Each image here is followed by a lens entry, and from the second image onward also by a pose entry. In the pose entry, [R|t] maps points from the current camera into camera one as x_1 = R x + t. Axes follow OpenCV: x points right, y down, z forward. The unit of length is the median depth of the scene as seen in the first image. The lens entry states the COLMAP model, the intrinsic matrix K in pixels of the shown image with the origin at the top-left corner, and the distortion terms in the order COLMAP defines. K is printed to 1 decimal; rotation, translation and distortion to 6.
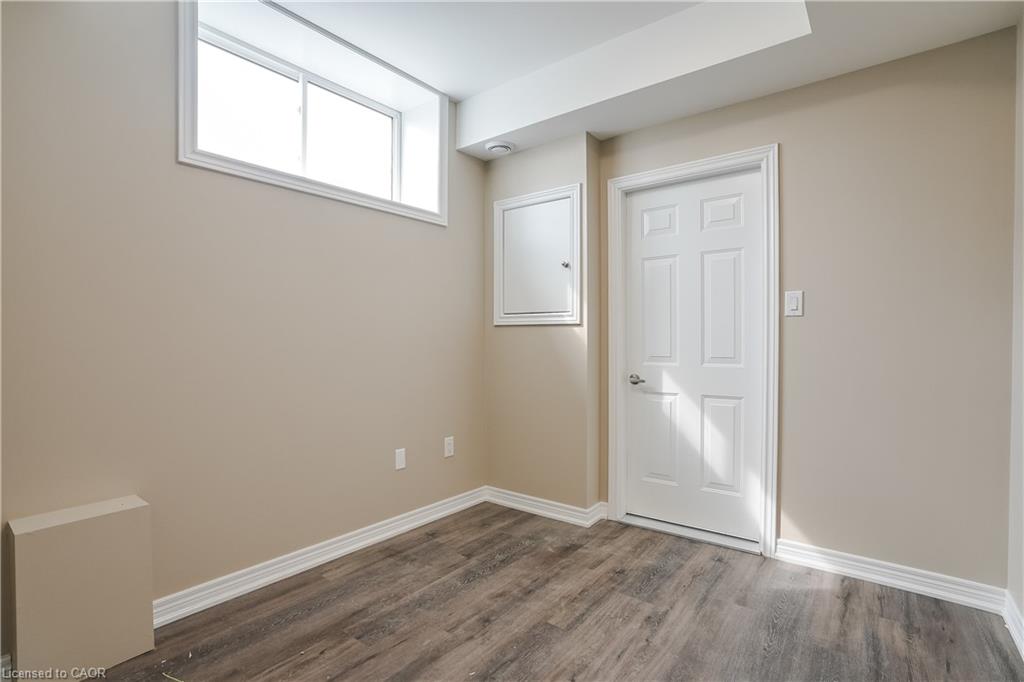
lens RADIAL K [[477.1, 0, 511.8], [0, 477.1, 346.5], [0, 0, 1]] dist [-0.039246, 0.003169]
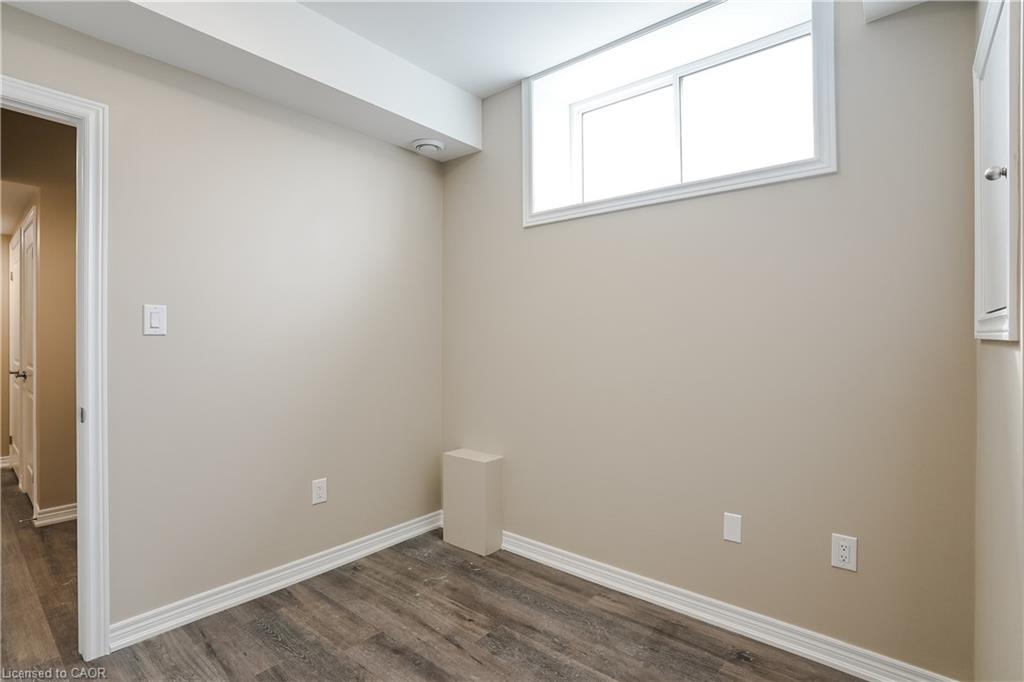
lens RADIAL K [[477.1, 0, 500.8], [0, 477.1, 340.0], [0, 0, 1]] dist [-0.039246, 0.003169]
pose [[-0.036010, 0.000616, -0.999351, 0.643164], [-0.013702, 0.999906, 0.001110, -0.056218], [0.999257, 0.013733, -0.035998, 0.887561]]
